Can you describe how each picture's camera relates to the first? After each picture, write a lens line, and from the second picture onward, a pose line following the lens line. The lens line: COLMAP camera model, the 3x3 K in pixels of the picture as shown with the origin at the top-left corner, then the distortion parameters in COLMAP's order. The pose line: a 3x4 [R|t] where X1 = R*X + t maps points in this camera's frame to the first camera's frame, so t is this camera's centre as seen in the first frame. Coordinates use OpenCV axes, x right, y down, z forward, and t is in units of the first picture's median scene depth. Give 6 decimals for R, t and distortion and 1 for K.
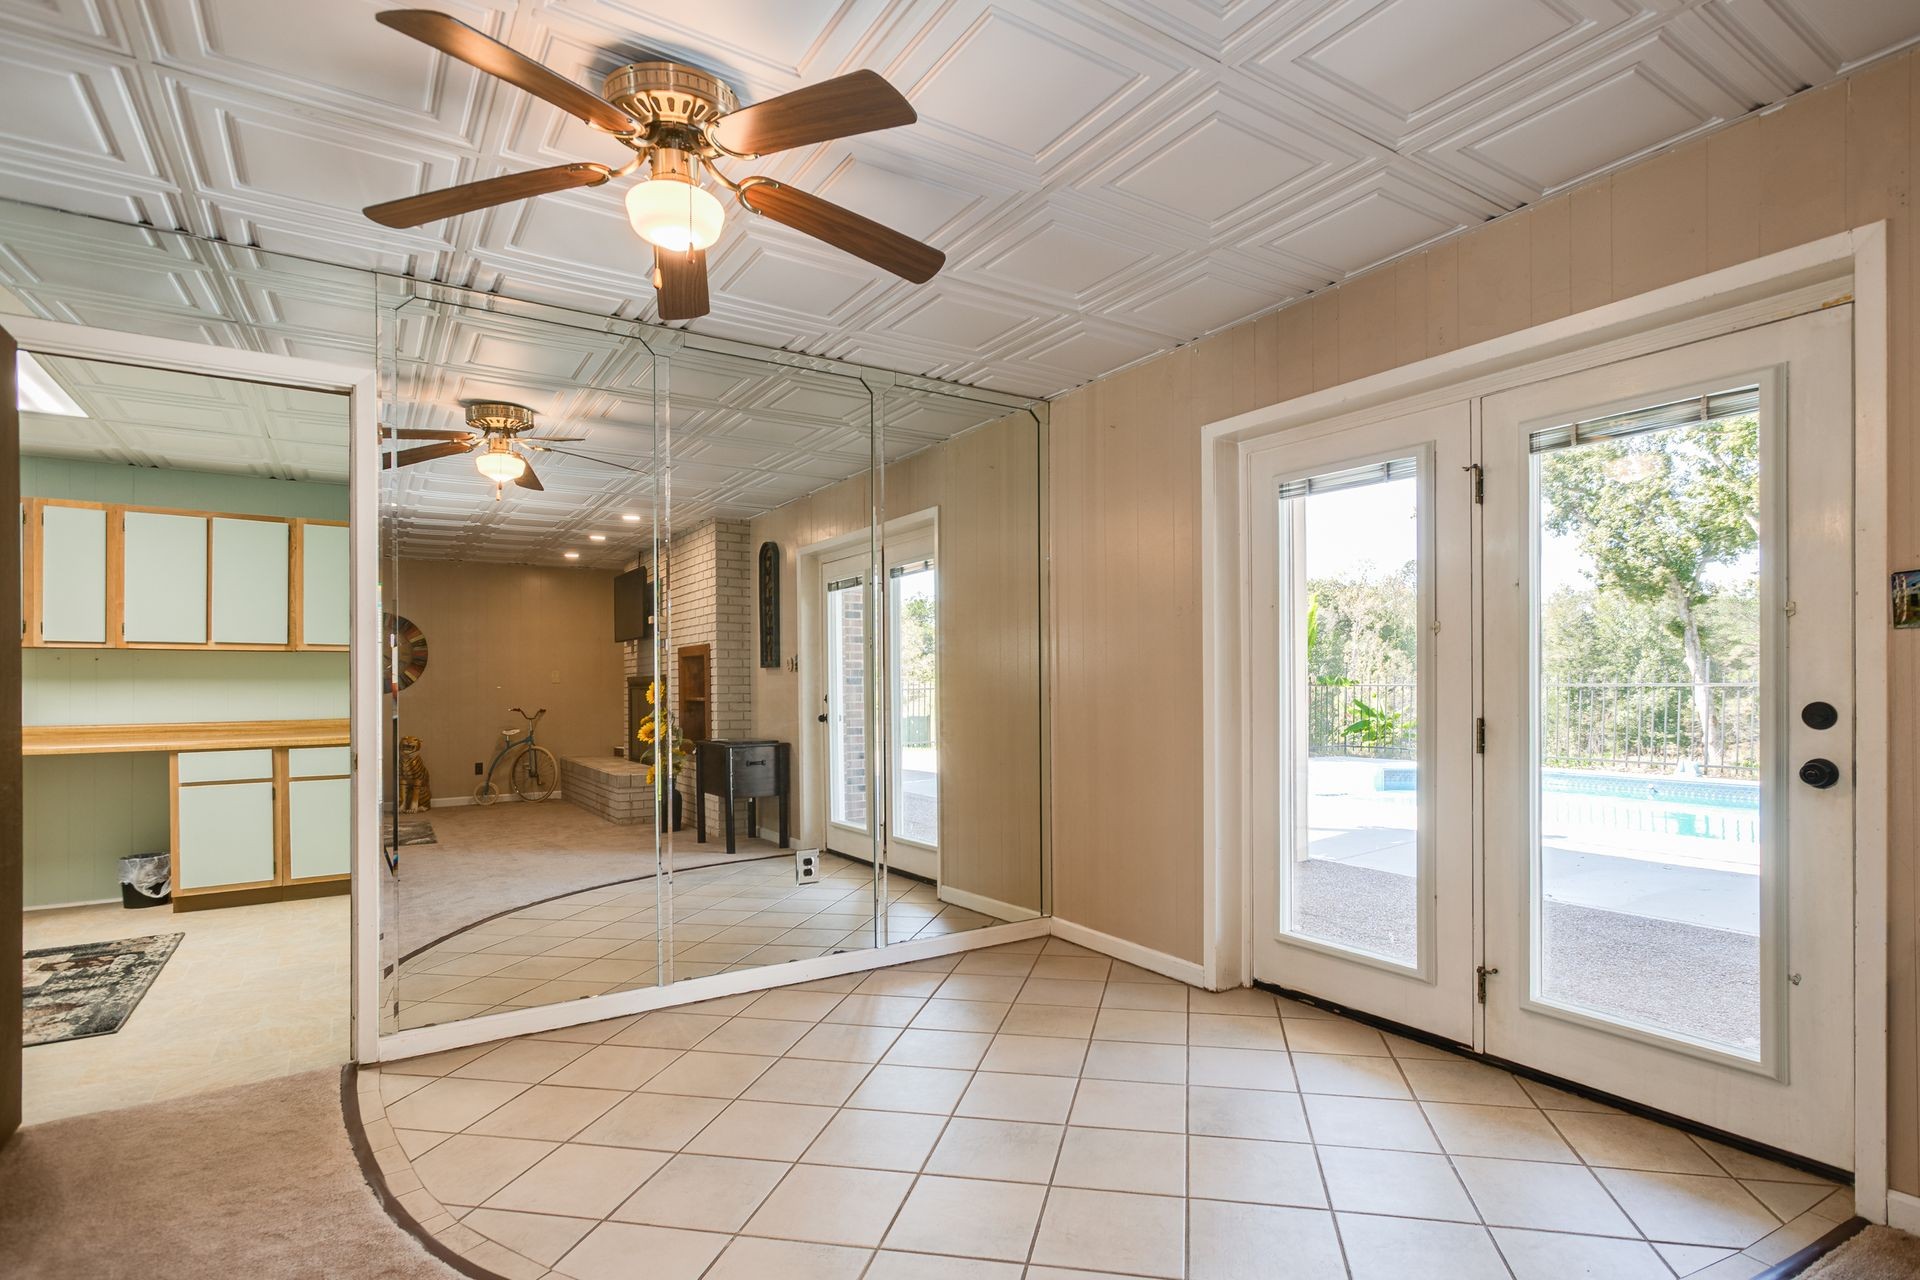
lens RADIAL K [[950.3, 0, 1006.2], [0, 950.3, 681.5], [0, 0, 1]] dist [0.007169, 0.001017]
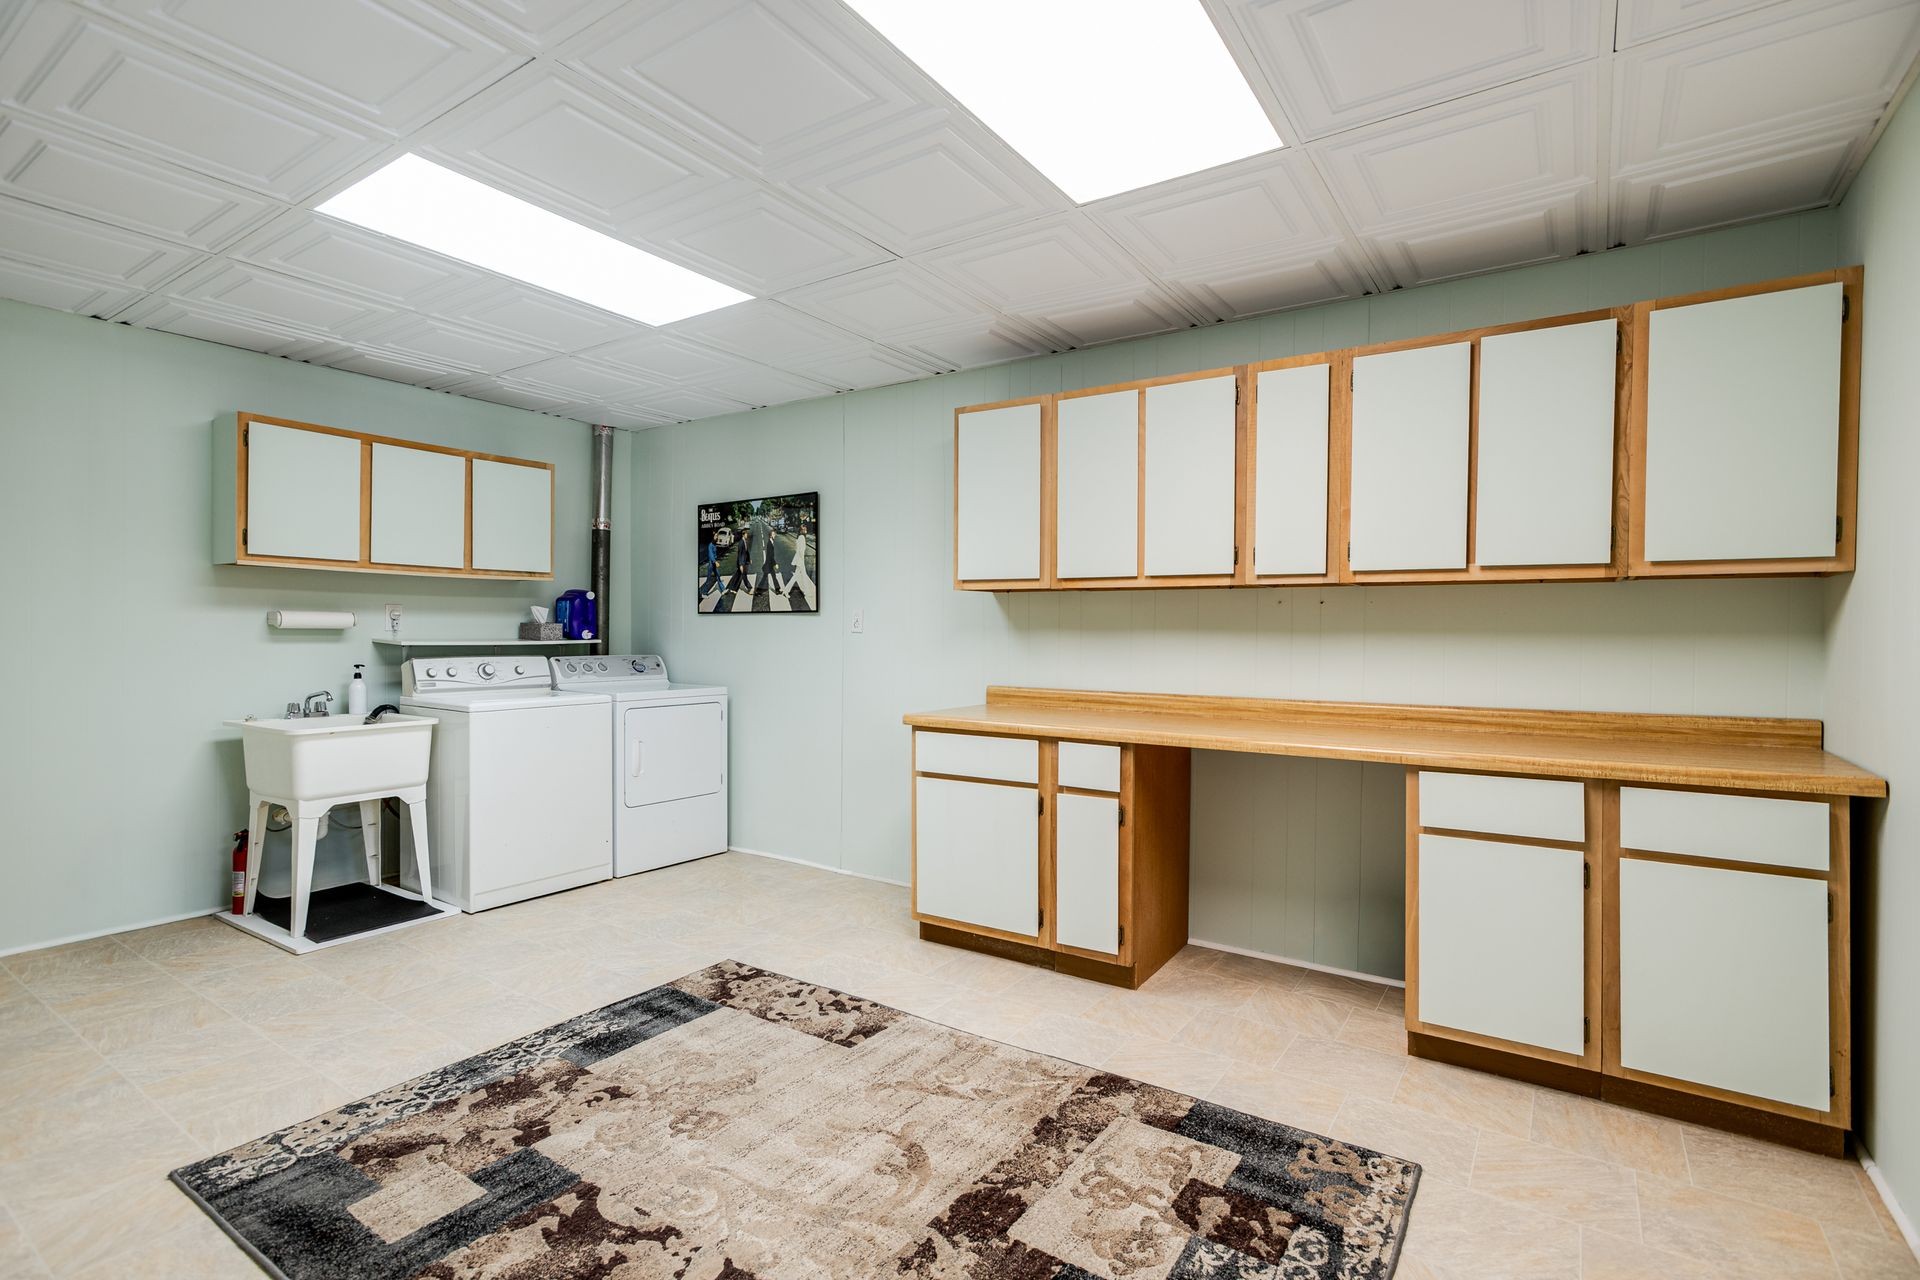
lens RADIAL K [[909.8, 0, 961.2], [0, 909.8, 642.9], [0, 0, 1]] dist [0.006138, 0.002707]
pose [[0.365555, 0.012049, -0.930712, -0.460201], [-0.009401, 0.999913, 0.009253, 0.000262], [0.930742, 0.005367, 0.365637, 0.544049]]
